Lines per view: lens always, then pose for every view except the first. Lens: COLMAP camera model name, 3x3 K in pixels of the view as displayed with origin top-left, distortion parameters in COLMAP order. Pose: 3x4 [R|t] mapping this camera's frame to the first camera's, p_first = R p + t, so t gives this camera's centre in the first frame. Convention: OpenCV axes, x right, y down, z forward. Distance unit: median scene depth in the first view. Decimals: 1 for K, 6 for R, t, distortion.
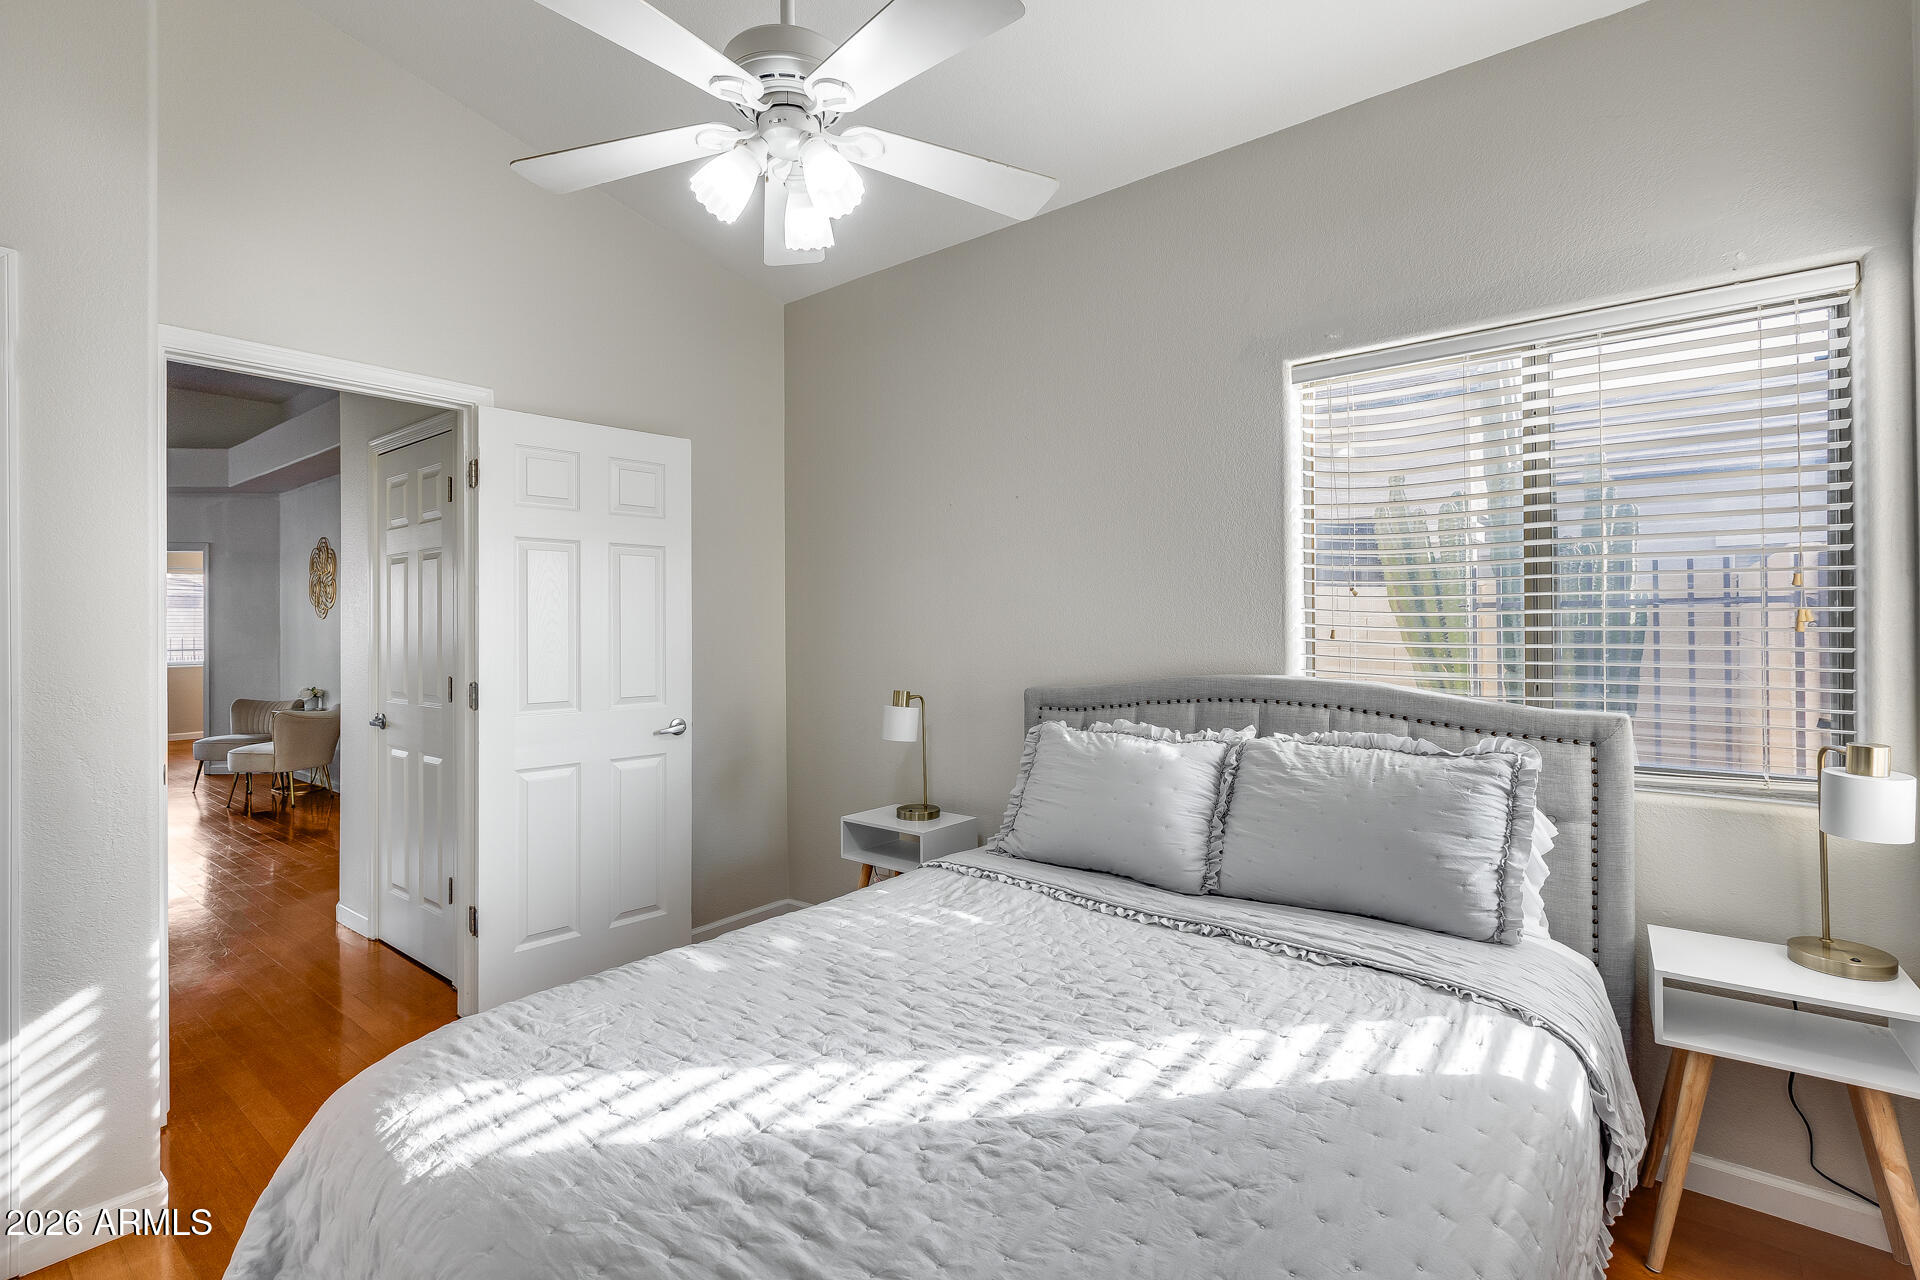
lens RADIAL K [[917.0, 0, 970.3], [0, 917.0, 630.2], [0, 0, 1]] dist [-0.000621, -0.000820]
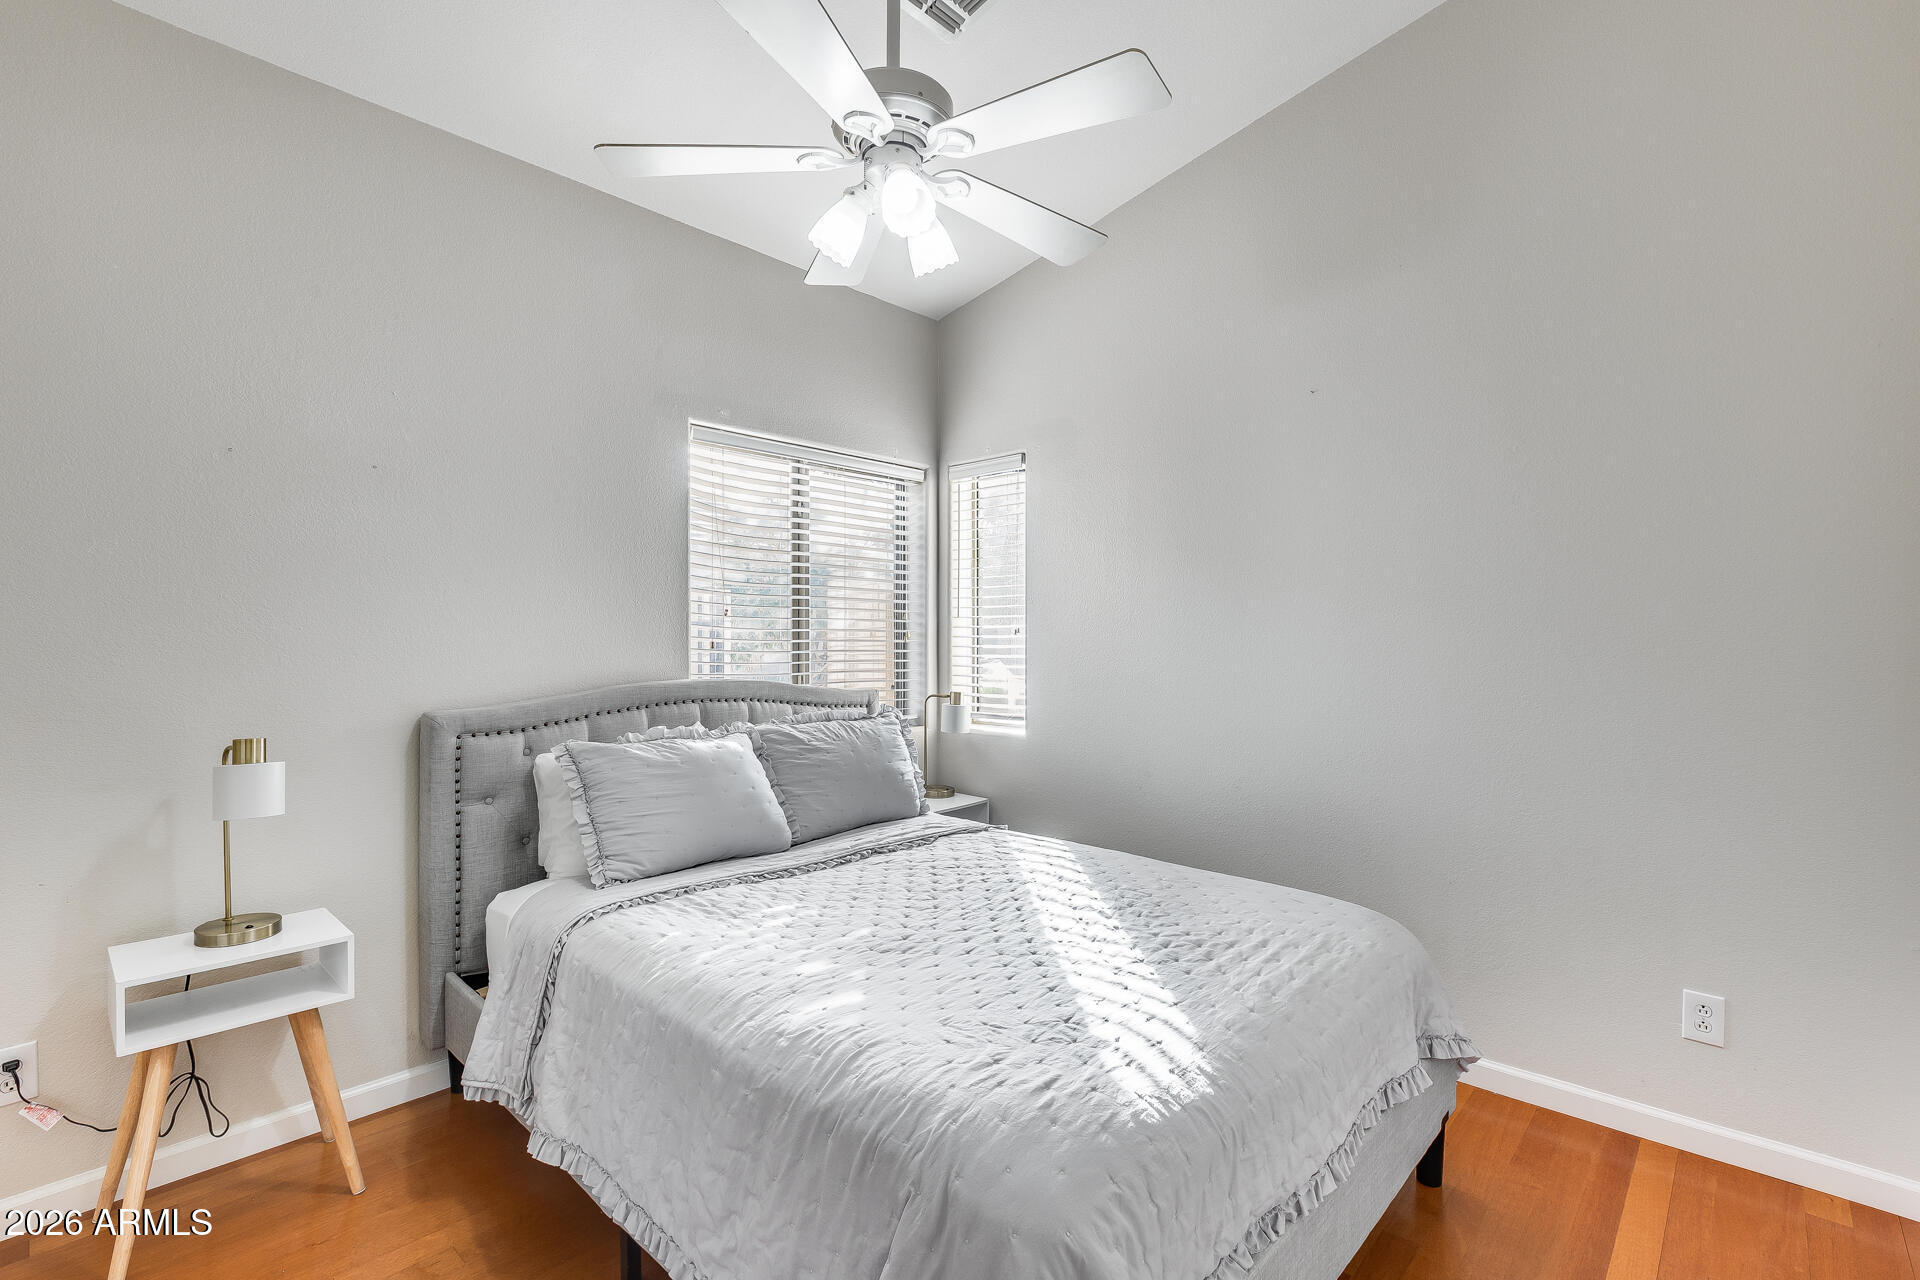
lens RADIAL K [[917.0, 0, 970.9], [0, 917.0, 640.7], [0, 0, 1]] dist [-0.000621, -0.000820]
pose [[0.025691, 0.000832, 0.999670, -1.208190], [0.005954, 0.999982, -0.000985, 0.002434], [-0.999652, 0.005977, 0.025686, 0.843496]]
